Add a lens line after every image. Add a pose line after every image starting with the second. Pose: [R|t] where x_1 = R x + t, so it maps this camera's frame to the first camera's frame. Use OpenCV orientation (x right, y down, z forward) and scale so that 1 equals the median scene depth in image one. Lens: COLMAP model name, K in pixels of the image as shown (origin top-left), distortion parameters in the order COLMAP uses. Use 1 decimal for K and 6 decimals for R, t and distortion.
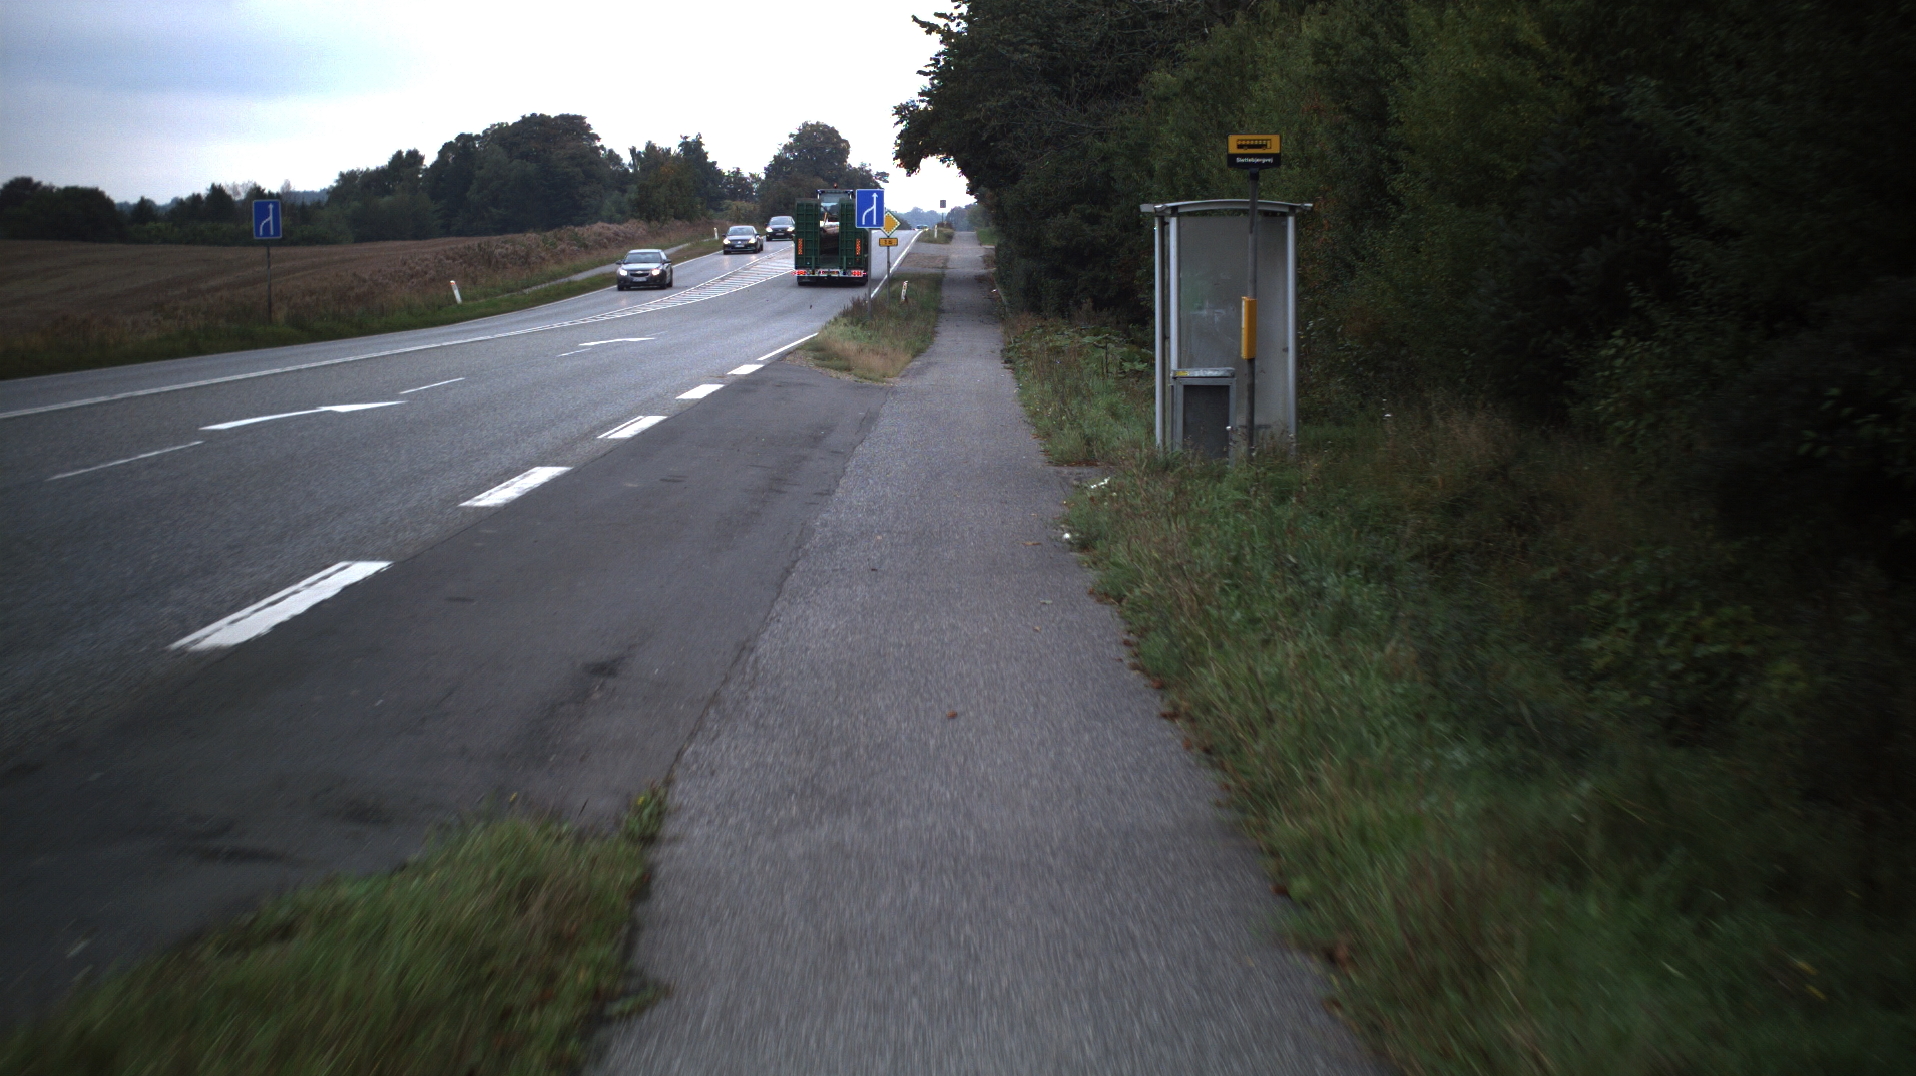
lens RADIAL K [[3335.9, 0, 958.0], [0, 3335.9, 538.0], [0, 0, 1]] dist [-0.260164, 0.219987]
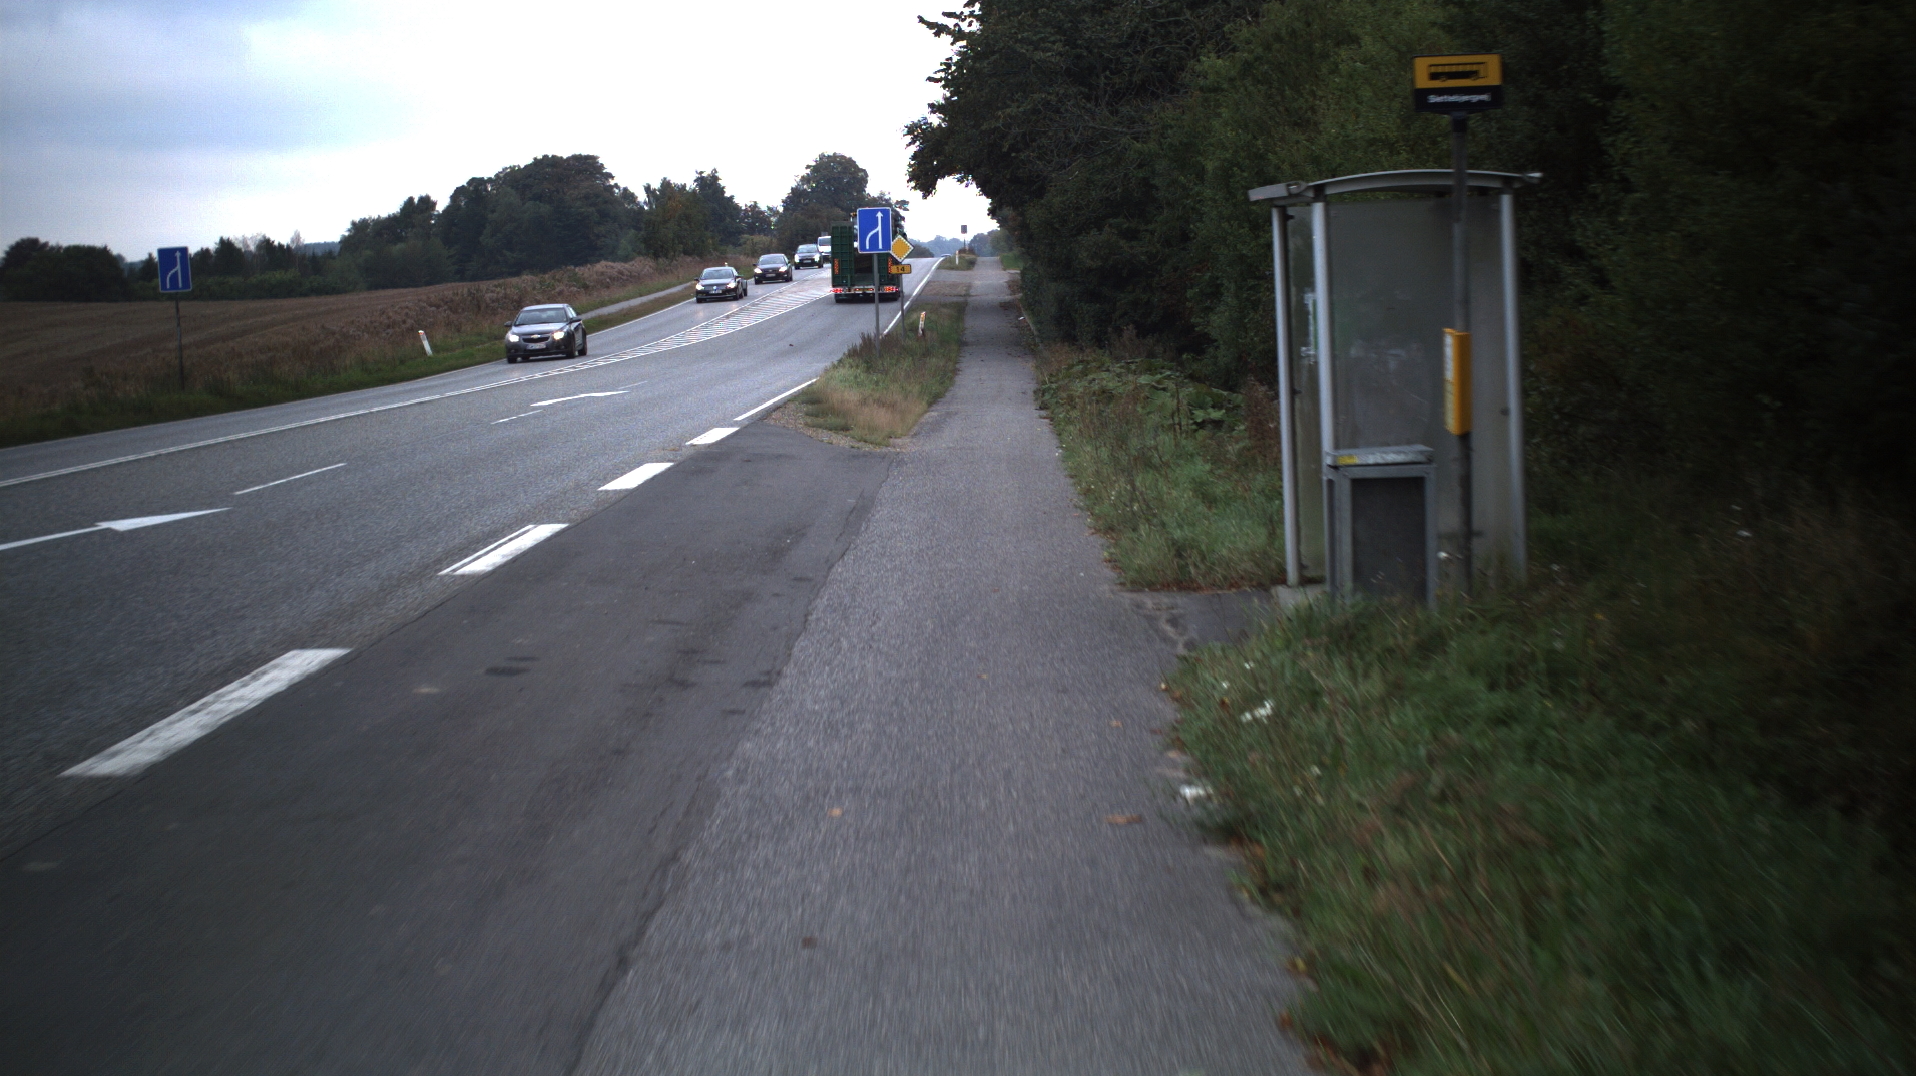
lens RADIAL K [[3335.9, 0, 958.0], [0, 3335.9, 538.0], [0, 0, 1]] dist [-0.260164, 0.219987]
pose [[0.999255, -0.037205, -0.010216, 0.000658], [0.037121, 0.999276, -0.008361, -0.009045], [0.010519, 0.007975, 0.999913, 0.109778]]
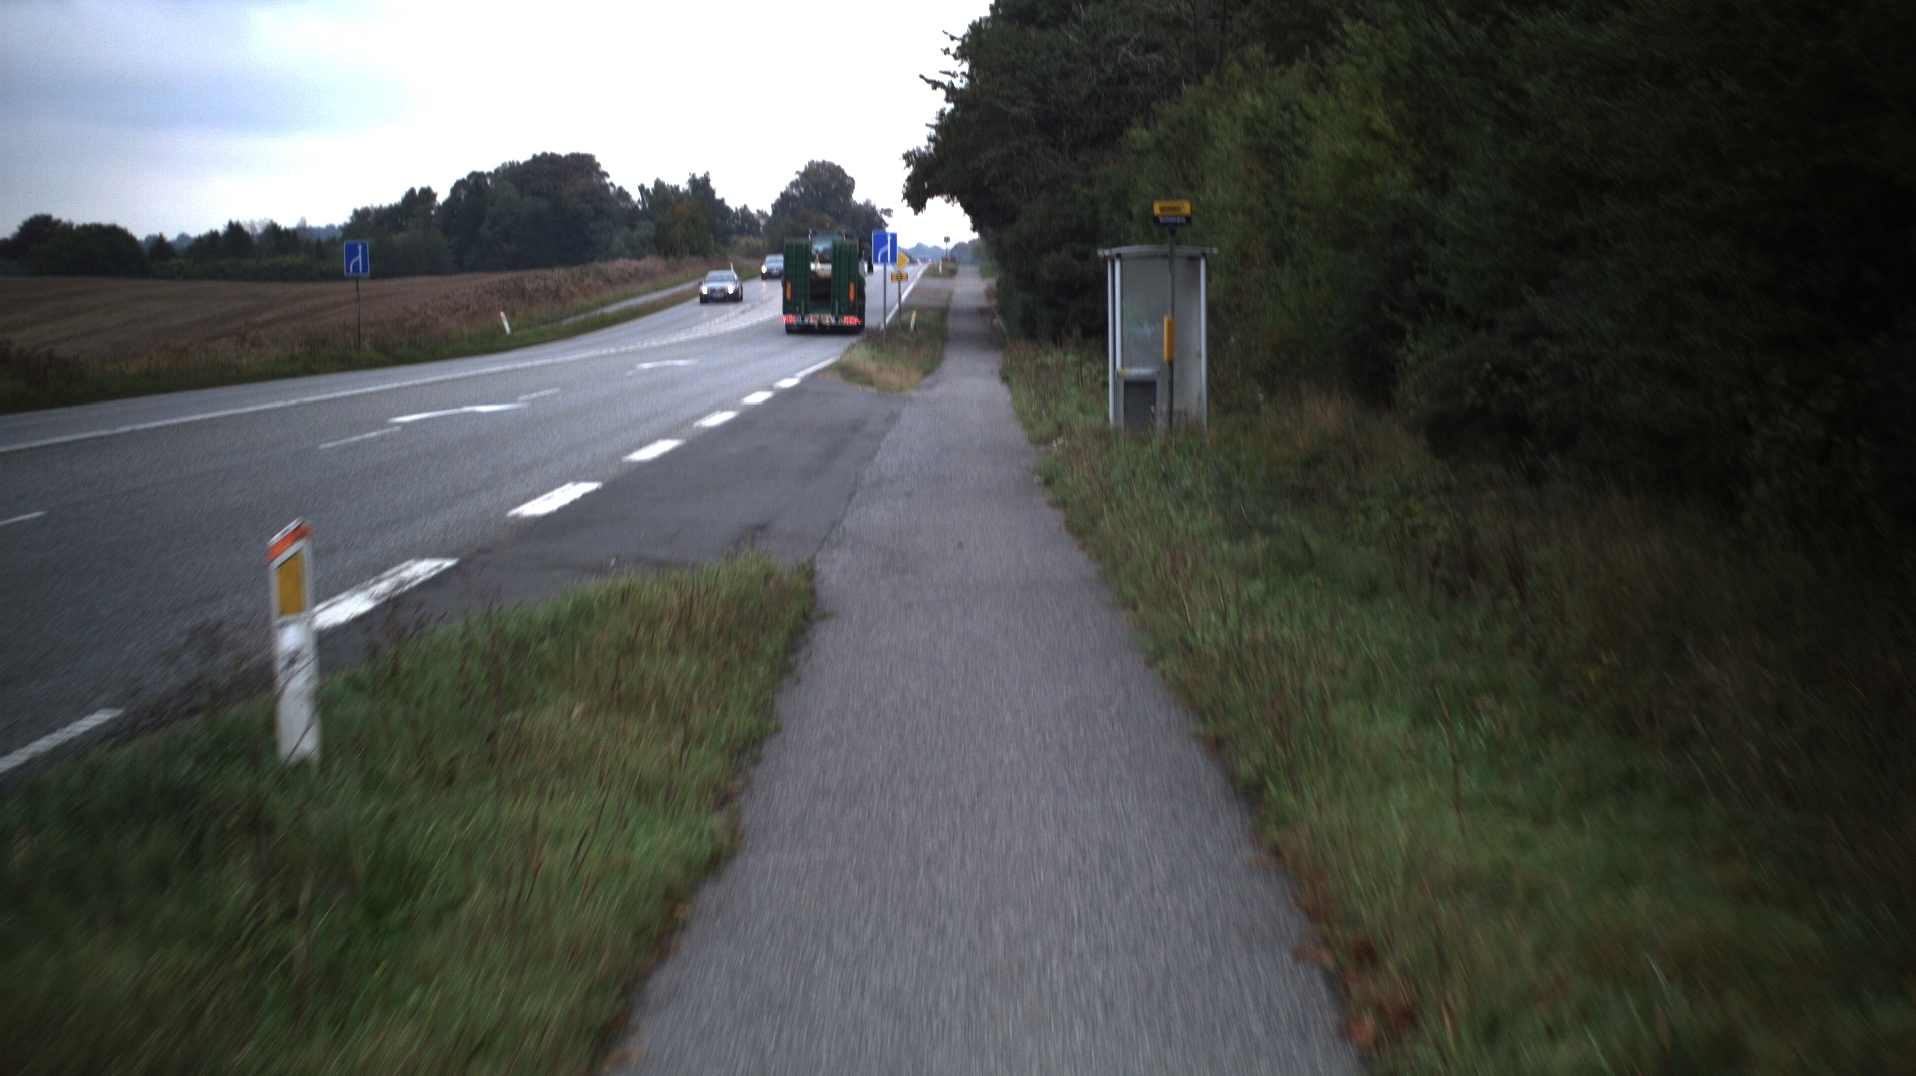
lens RADIAL K [[3335.9, 0, 958.0], [0, 3335.9, 538.0], [0, 0, 1]] dist [-0.260164, 0.219987]
pose [[0.999995, -0.002831, -0.001264, -0.000098], [0.002818, 0.999944, -0.010229, 0.009493], [0.001293, 0.010226, 0.999947, -0.110006]]
